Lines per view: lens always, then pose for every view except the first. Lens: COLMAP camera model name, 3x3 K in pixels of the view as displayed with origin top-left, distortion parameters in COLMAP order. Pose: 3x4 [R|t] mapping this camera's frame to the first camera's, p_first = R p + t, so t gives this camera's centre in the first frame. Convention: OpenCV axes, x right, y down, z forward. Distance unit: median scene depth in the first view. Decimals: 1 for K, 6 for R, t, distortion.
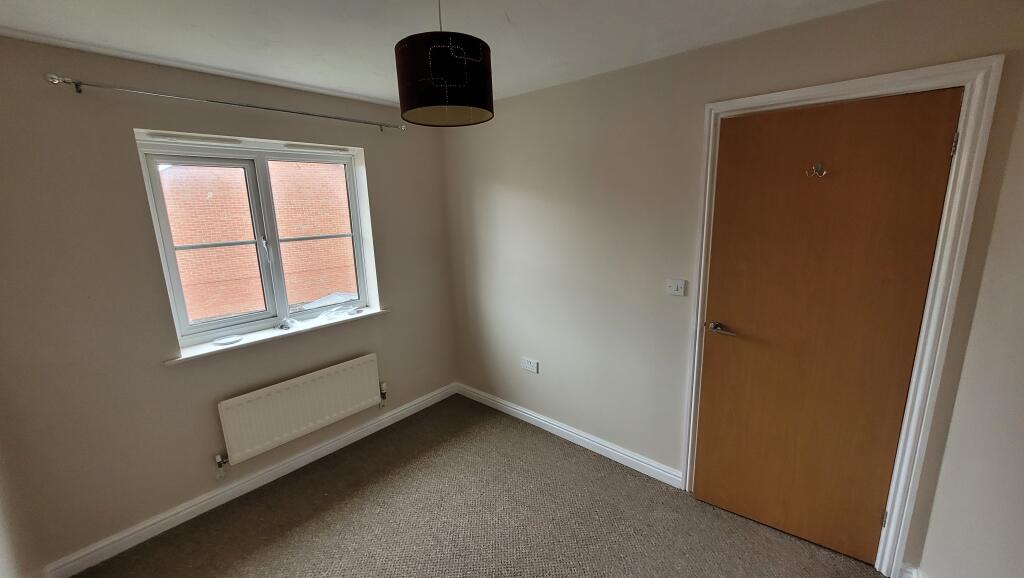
lens RADIAL K [[399.0, 0, 496.7], [0, 399.0, 293.8], [0, 0, 1]] dist [0.001964, -0.000289]
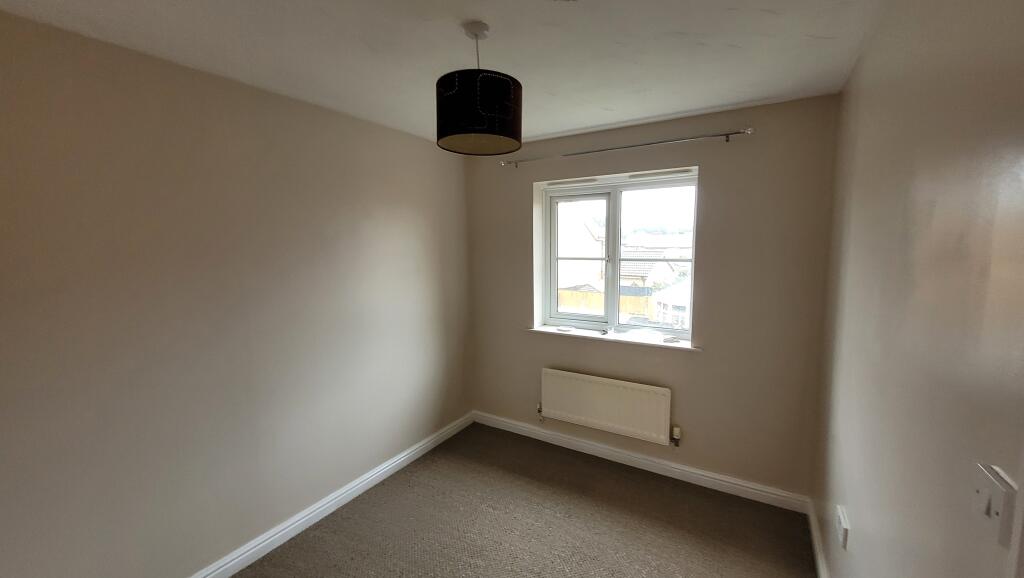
lens RADIAL K [[399.0, 0, 514.5], [0, 399.0, 293.8], [0, 0, 1]] dist [0.001964, -0.000289]
pose [[0.203481, 0.156691, -0.966459, 0.522564], [-0.204665, 0.972110, 0.114517, -0.106076], [0.957449, 0.174498, 0.229875, 0.462358]]
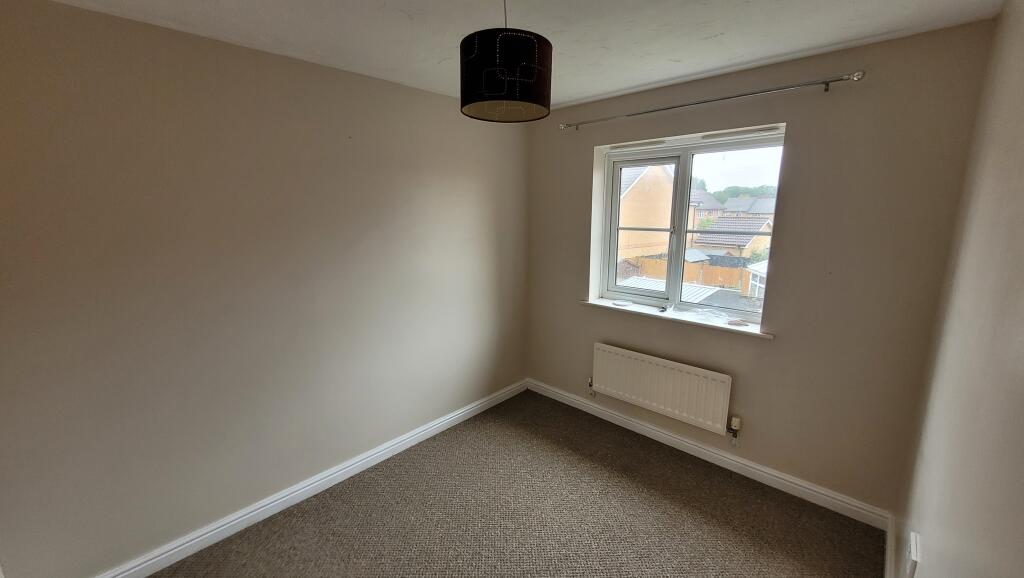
lens RADIAL K [[399.0, 0, 511.6], [0, 399.0, 294.2], [0, 0, 1]] dist [0.001964, -0.000289]
pose [[0.000545, 0.245352, -0.969434, 0.511876], [-0.206747, 0.948517, 0.239941, -0.132848], [0.978394, 0.200296, 0.051243, 0.532591]]
